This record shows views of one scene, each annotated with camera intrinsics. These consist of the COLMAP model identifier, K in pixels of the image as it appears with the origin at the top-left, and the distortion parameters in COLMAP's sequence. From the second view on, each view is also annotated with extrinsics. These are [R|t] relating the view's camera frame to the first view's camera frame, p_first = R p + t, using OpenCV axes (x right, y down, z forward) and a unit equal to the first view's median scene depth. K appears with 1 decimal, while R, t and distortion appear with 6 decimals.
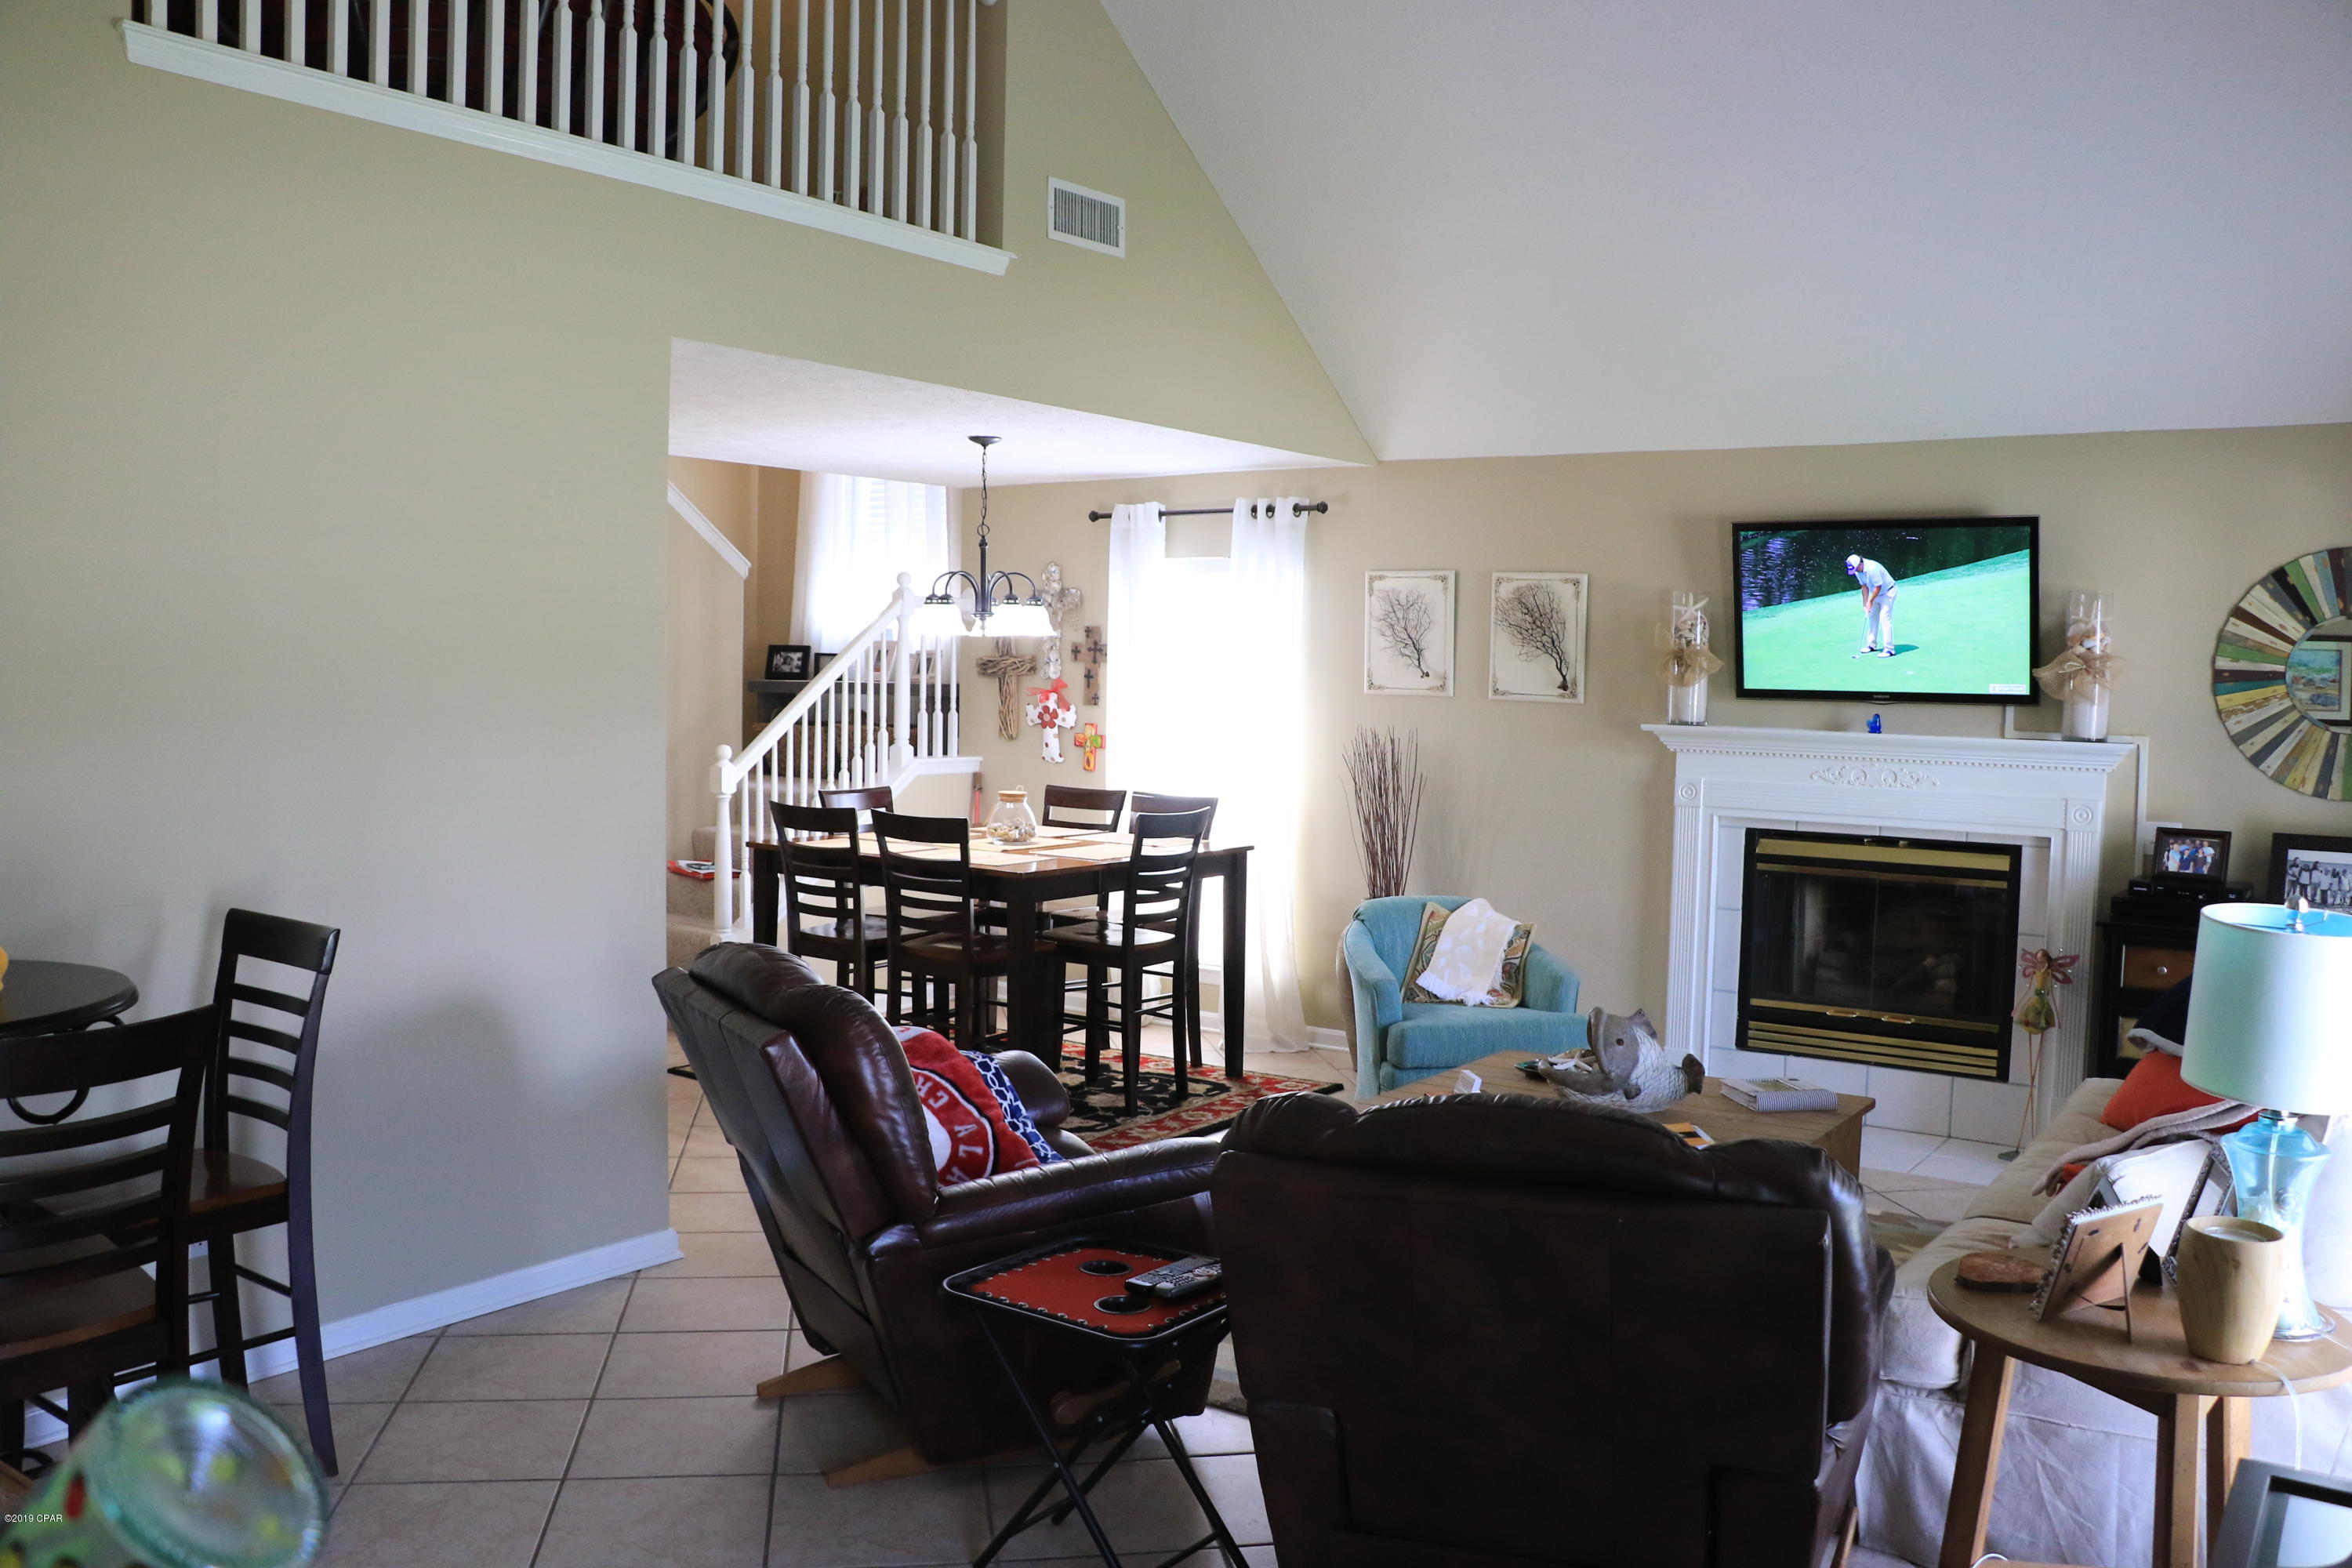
lens RADIAL K [[1912.9, 0, 1176.0], [0, 1912.9, 784.0], [0, 0, 1]] dist [-0.187244, 0.167659]
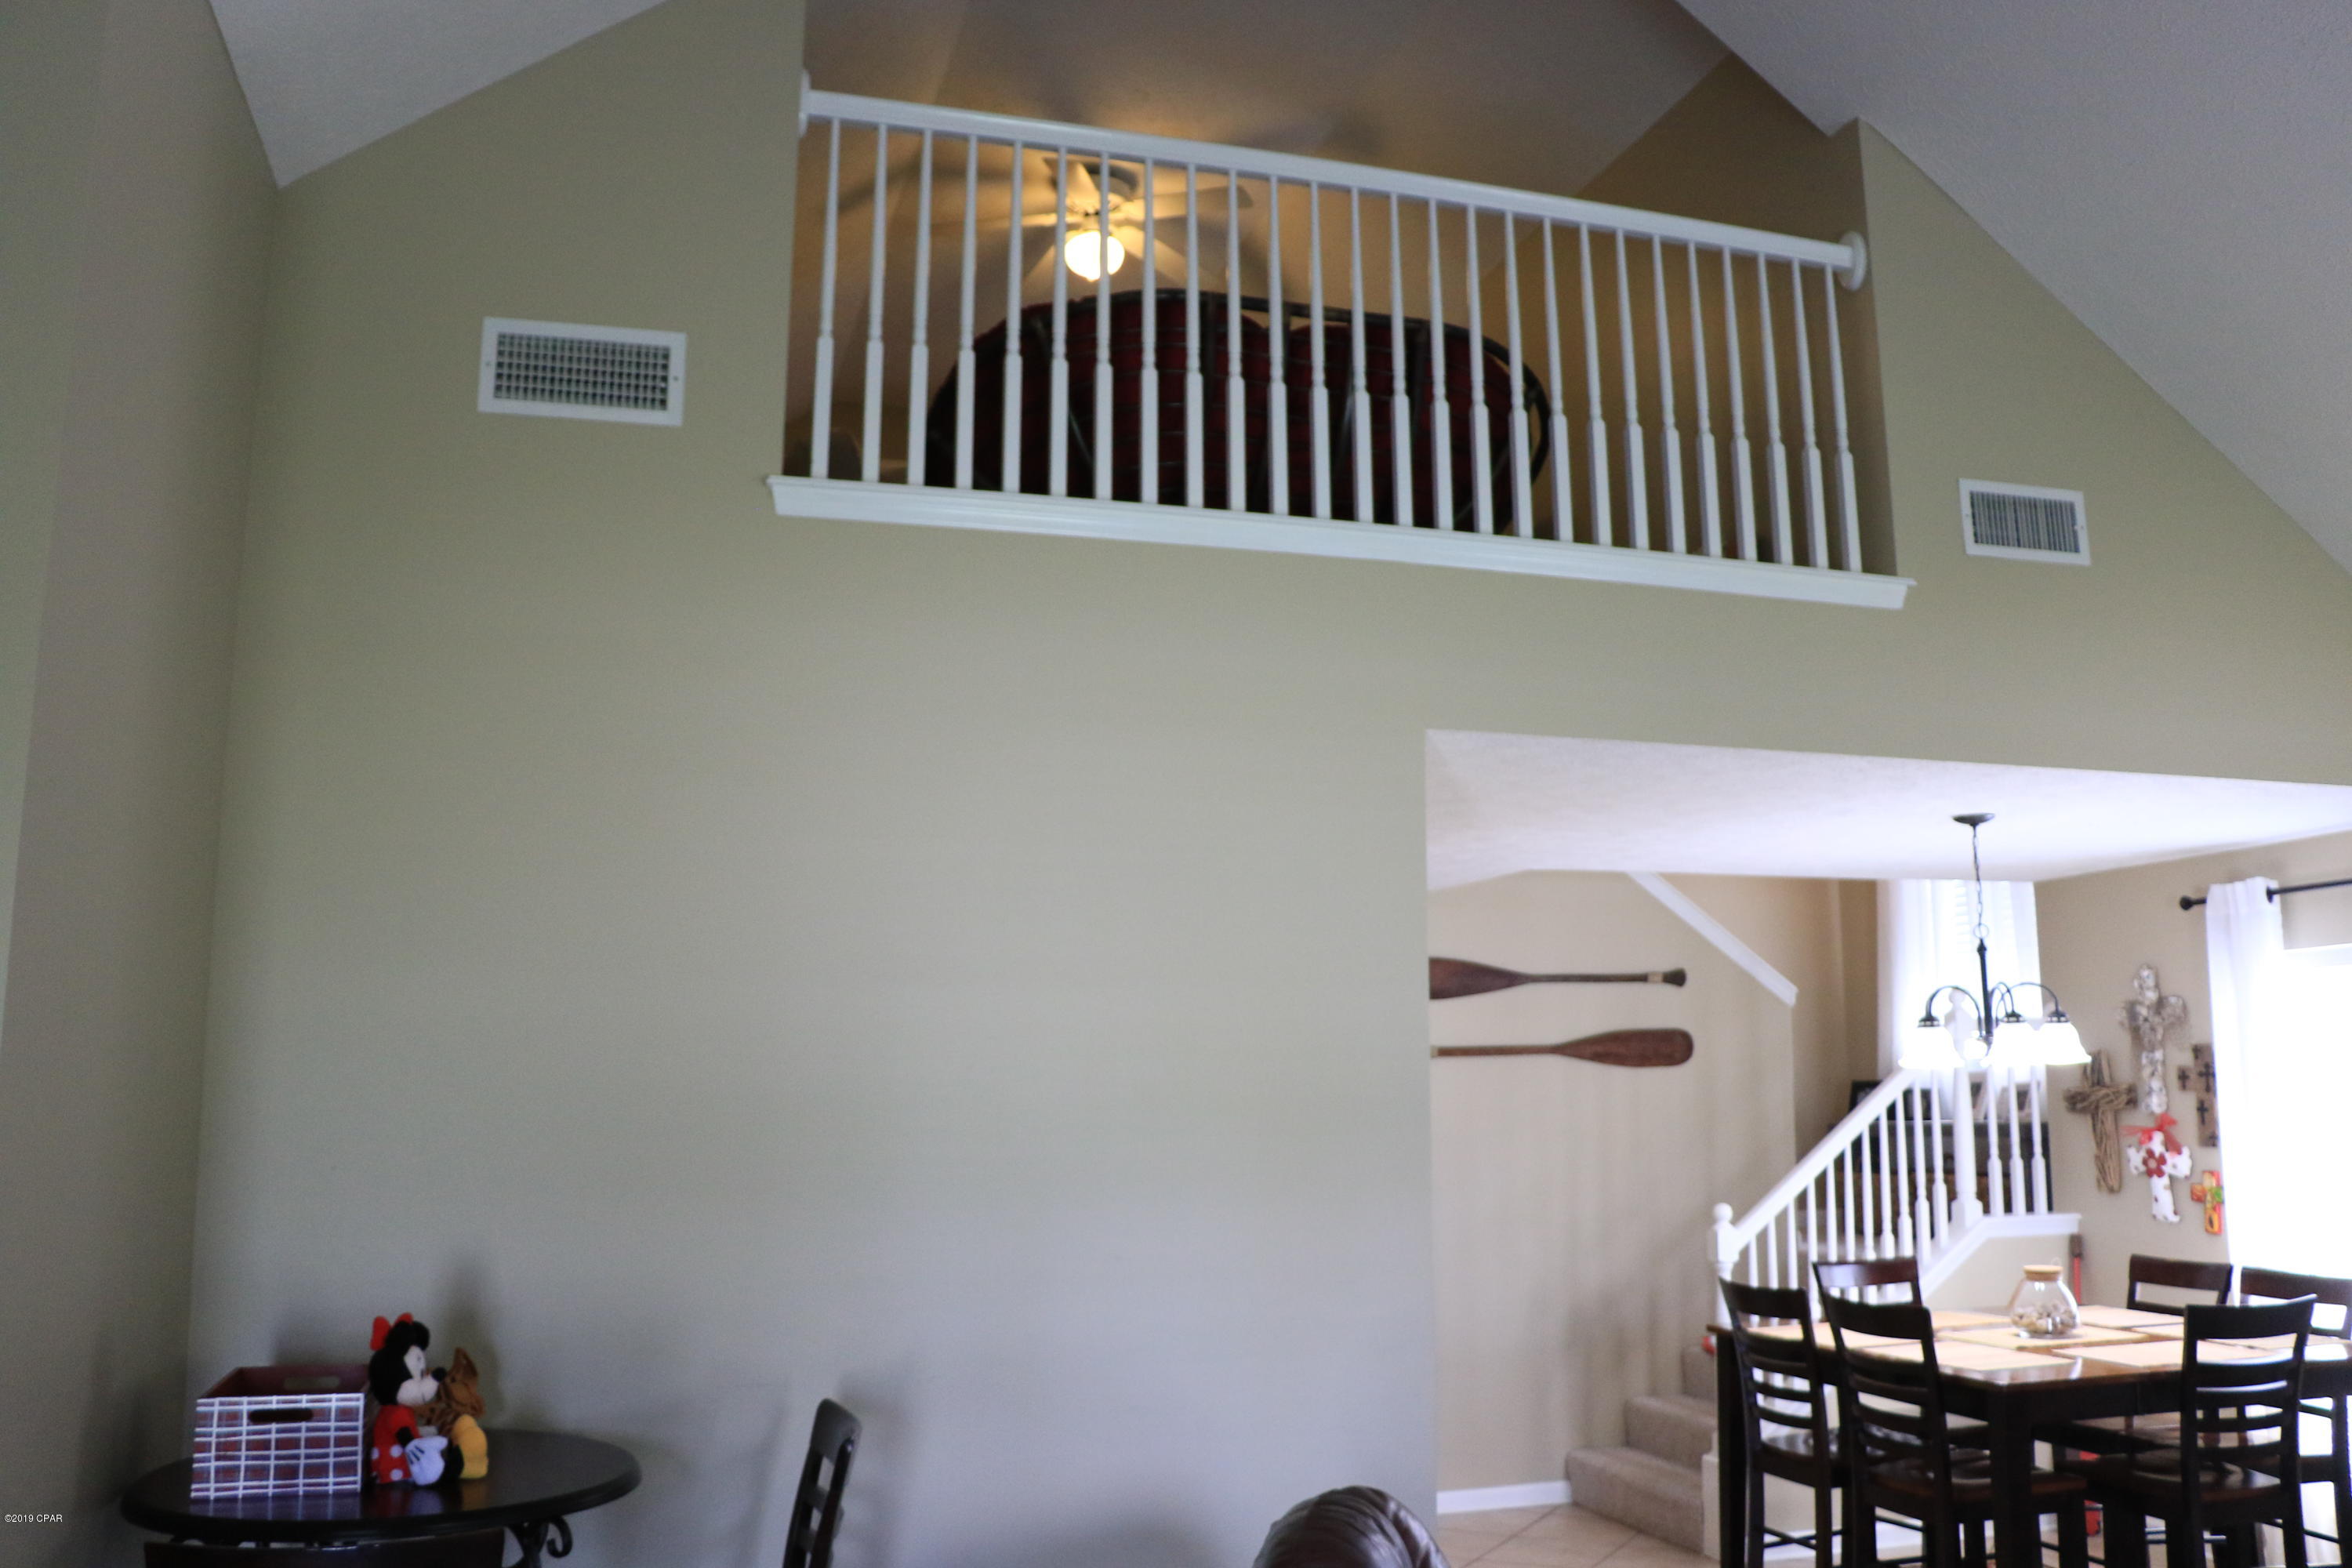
lens RADIAL K [[1946.4, 0, 1177.5], [0, 1946.4, 750.8], [0, 0, 1]] dist [-0.211617, 0.177808]
pose [[0.788061, -0.123660, -0.603049, 0.098352], [-0.027129, 0.971688, -0.234705, -0.011188], [0.614999, 0.201322, 0.762395, 0.151426]]
